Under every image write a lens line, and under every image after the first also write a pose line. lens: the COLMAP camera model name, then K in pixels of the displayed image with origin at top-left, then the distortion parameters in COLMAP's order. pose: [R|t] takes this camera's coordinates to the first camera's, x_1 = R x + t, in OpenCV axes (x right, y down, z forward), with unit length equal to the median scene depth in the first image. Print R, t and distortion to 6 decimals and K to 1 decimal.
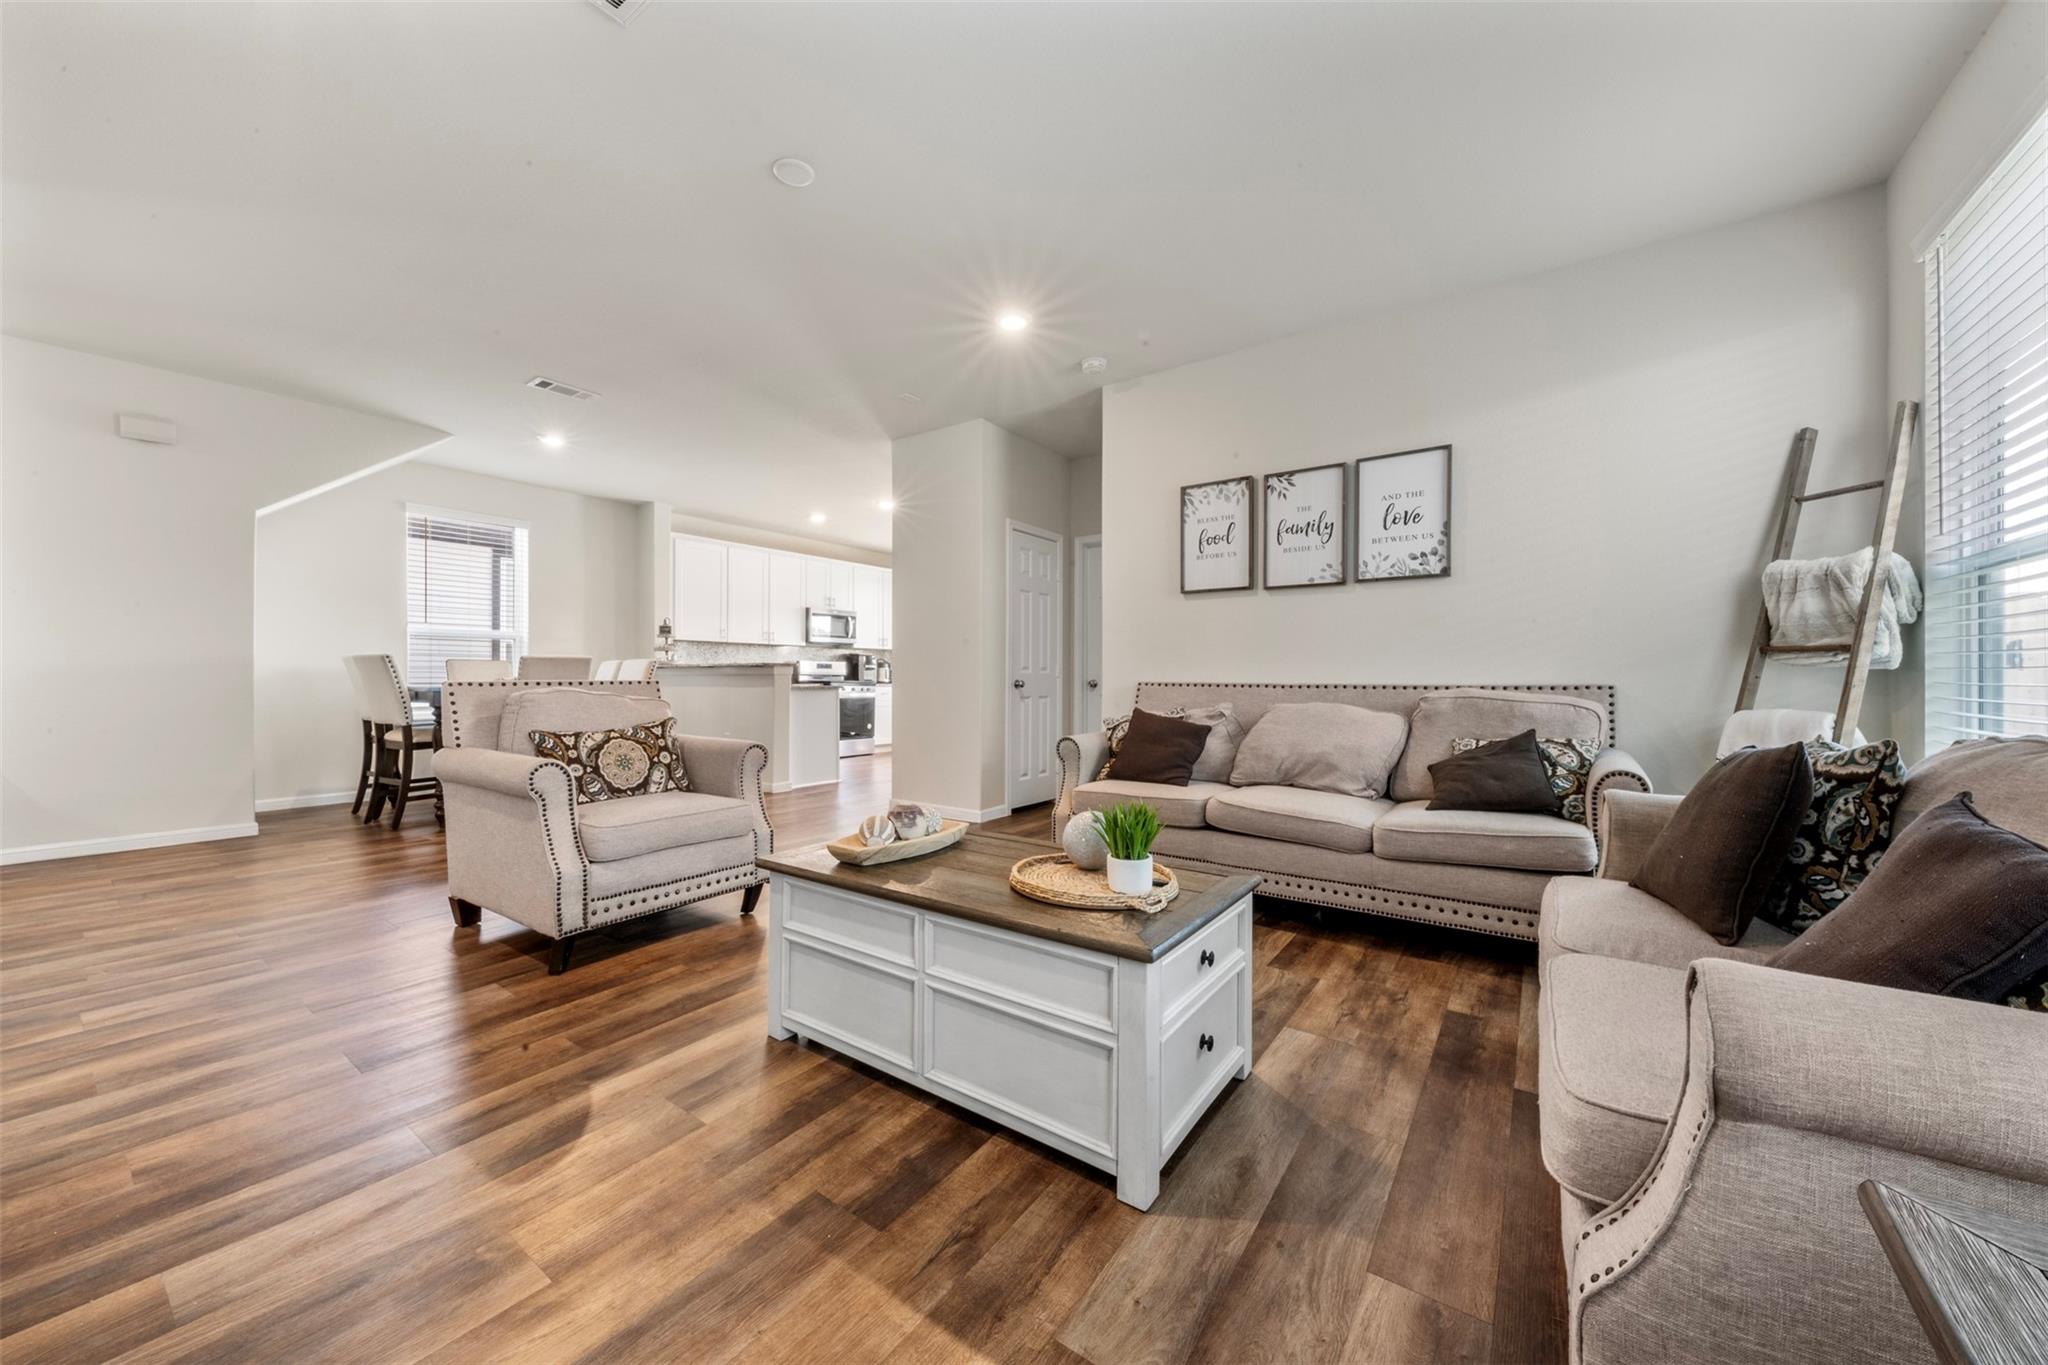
lens RADIAL K [[736.5, 0, 1000.7], [0, 736.5, 675.8], [0, 0, 1]] dist [0.002770, 0.000066]
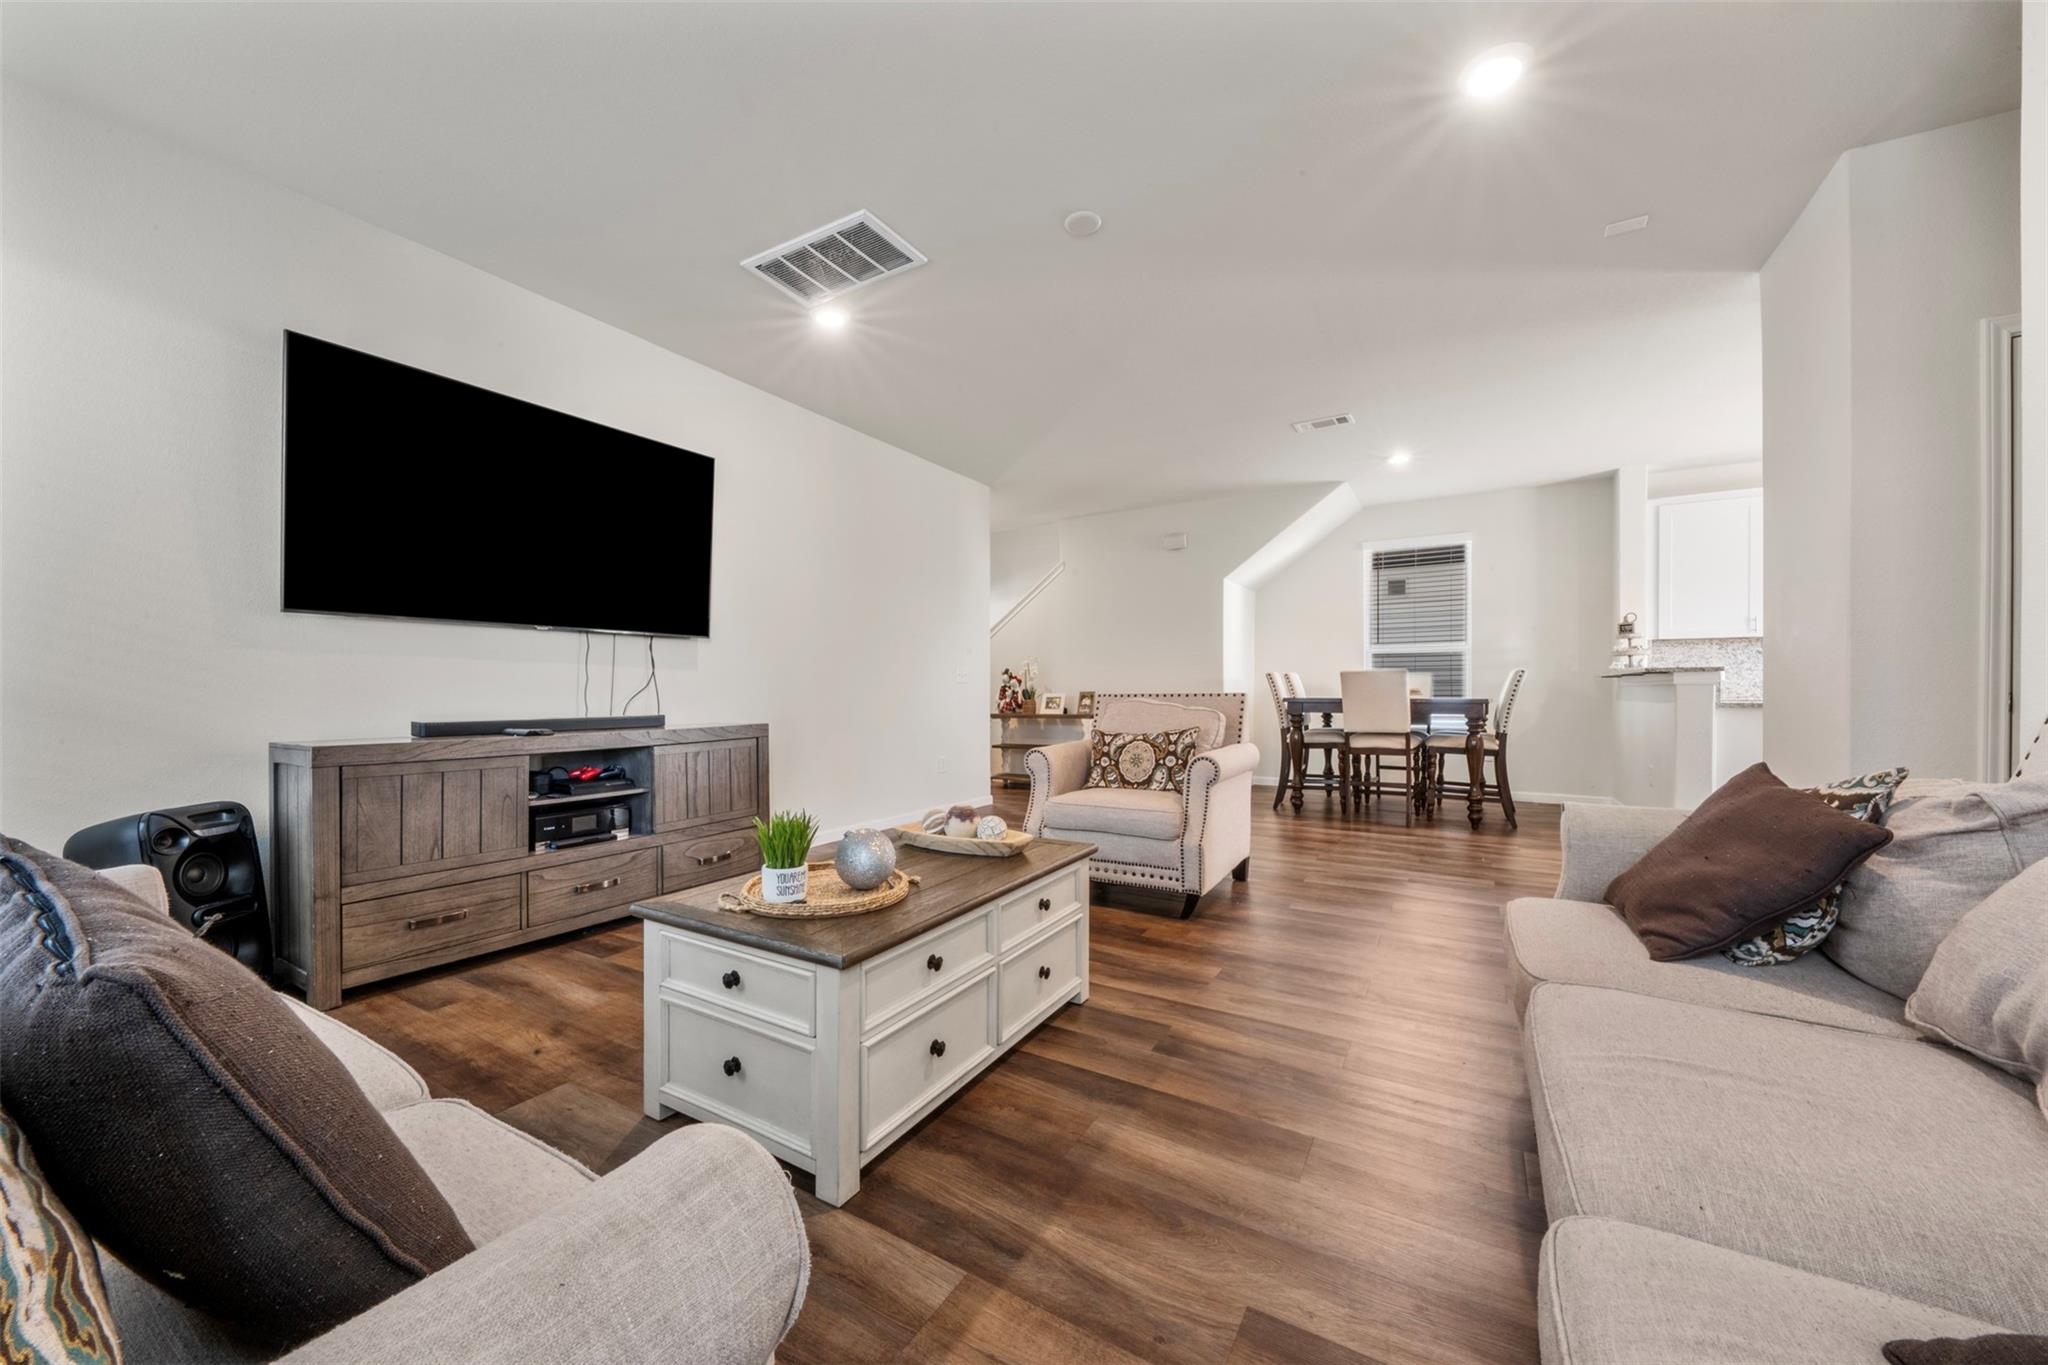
lens RADIAL K [[744.4, 0, 1015.3], [0, 744.4, 692.6], [0, 0, 1]] dist [0.006564, -0.003157]
pose [[0.094442, 0.001160, -0.995530, 0.559766], [0.005705, 0.999982, 0.001706, 0.001699], [0.995514, -0.005841, 0.094434, 0.555067]]
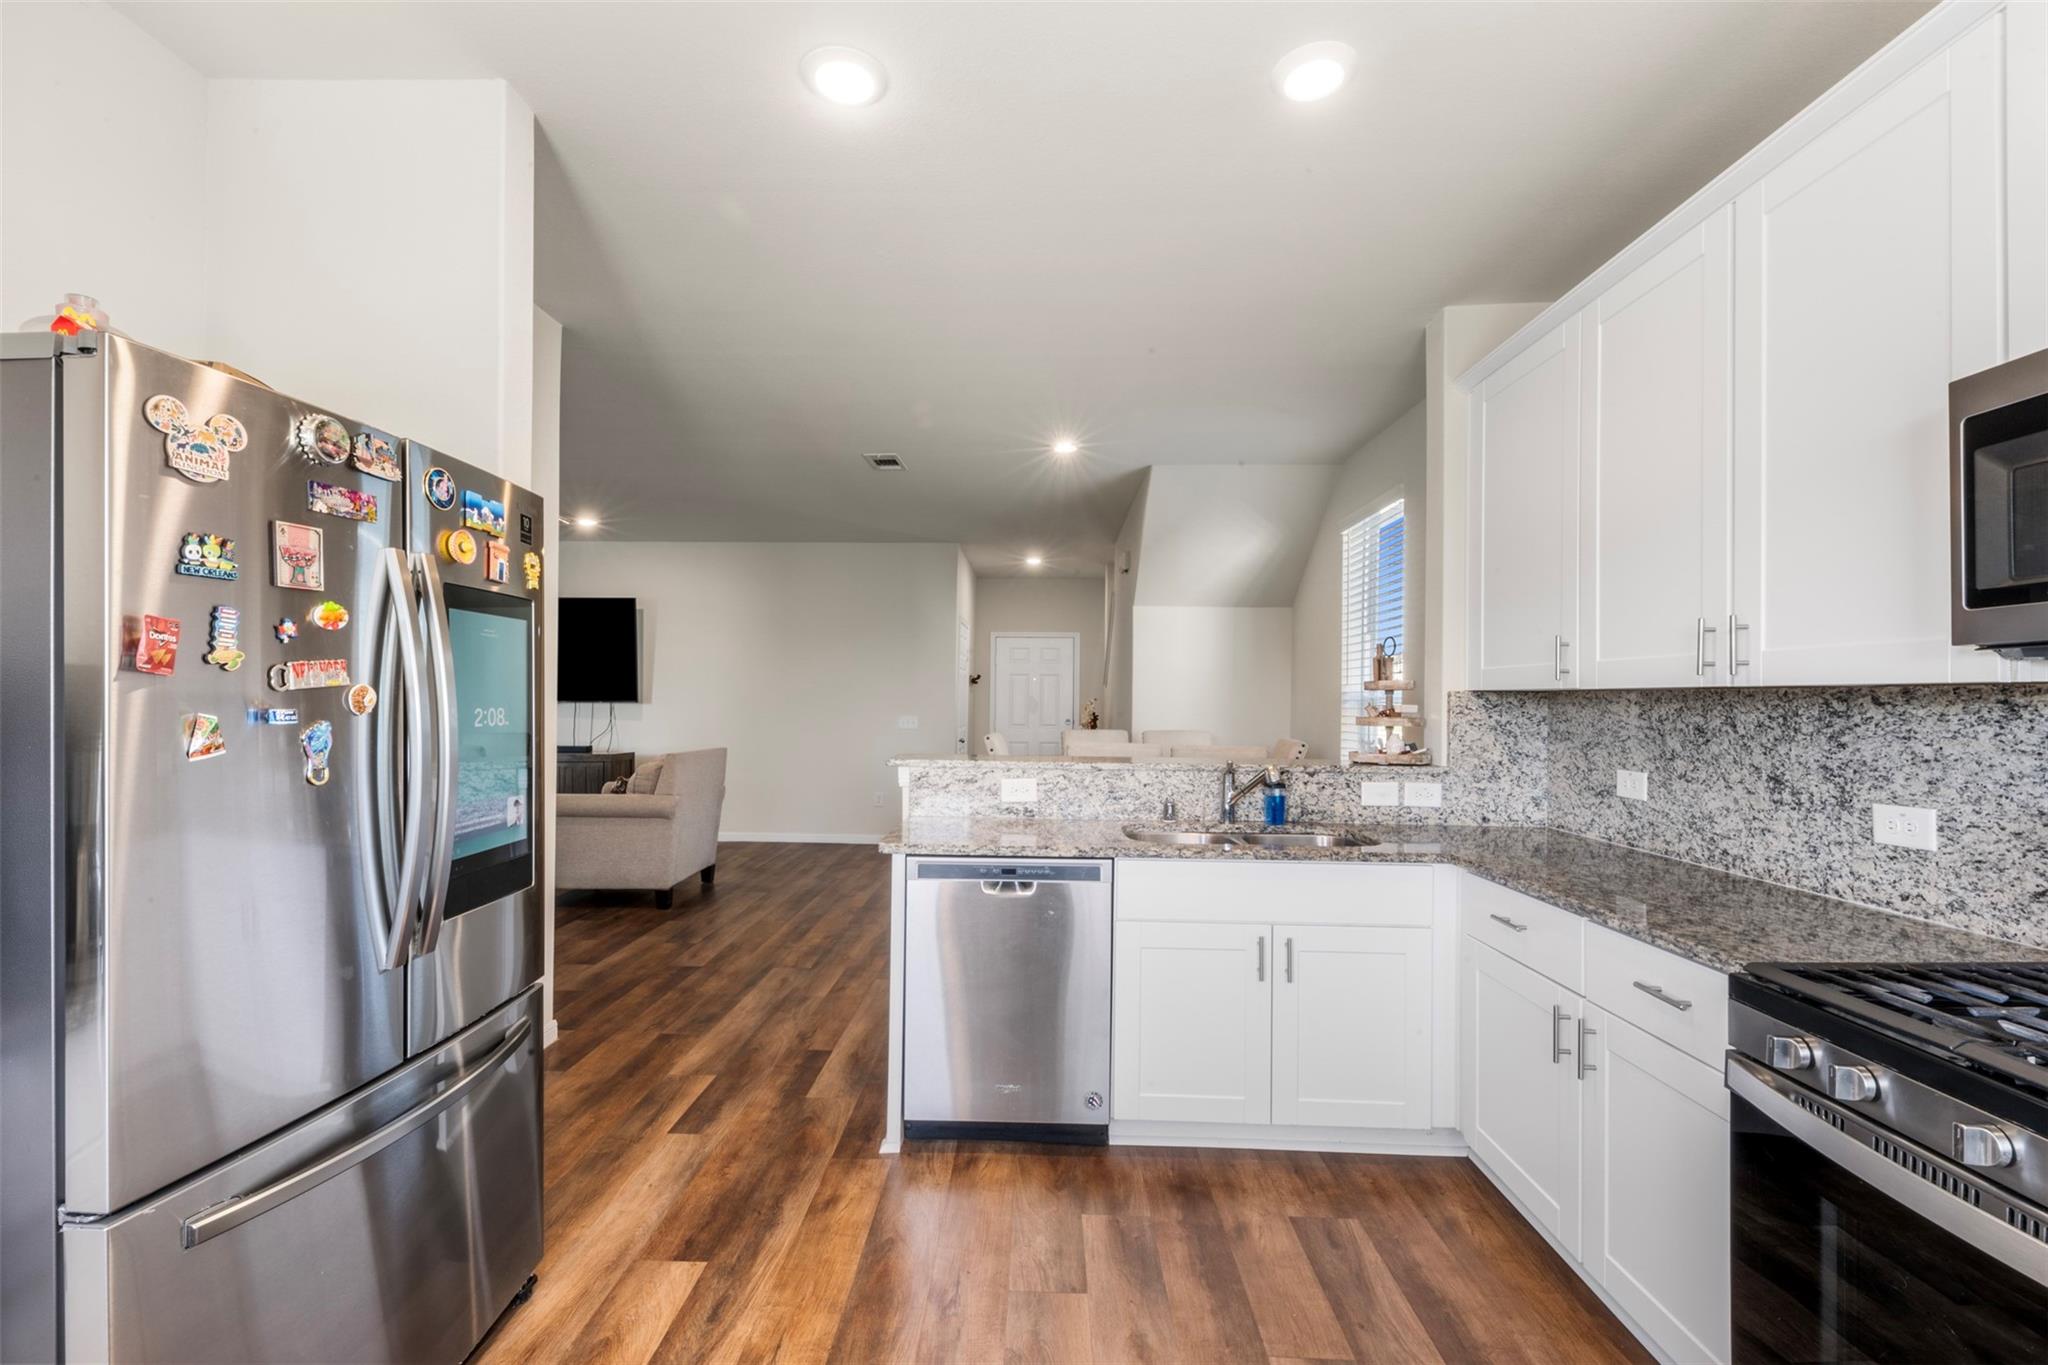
lens RADIAL K [[863.5, 0, 1009.0], [0, 863.5, 697.6], [0, 0, 1]] dist [0.023442, -0.011207]
pose [[-0.823905, -0.012075, -0.566599, -0.102012], [-0.010994, 0.999925, -0.005324, -0.088949], [0.566621, 0.001842, -0.823977, 2.508394]]
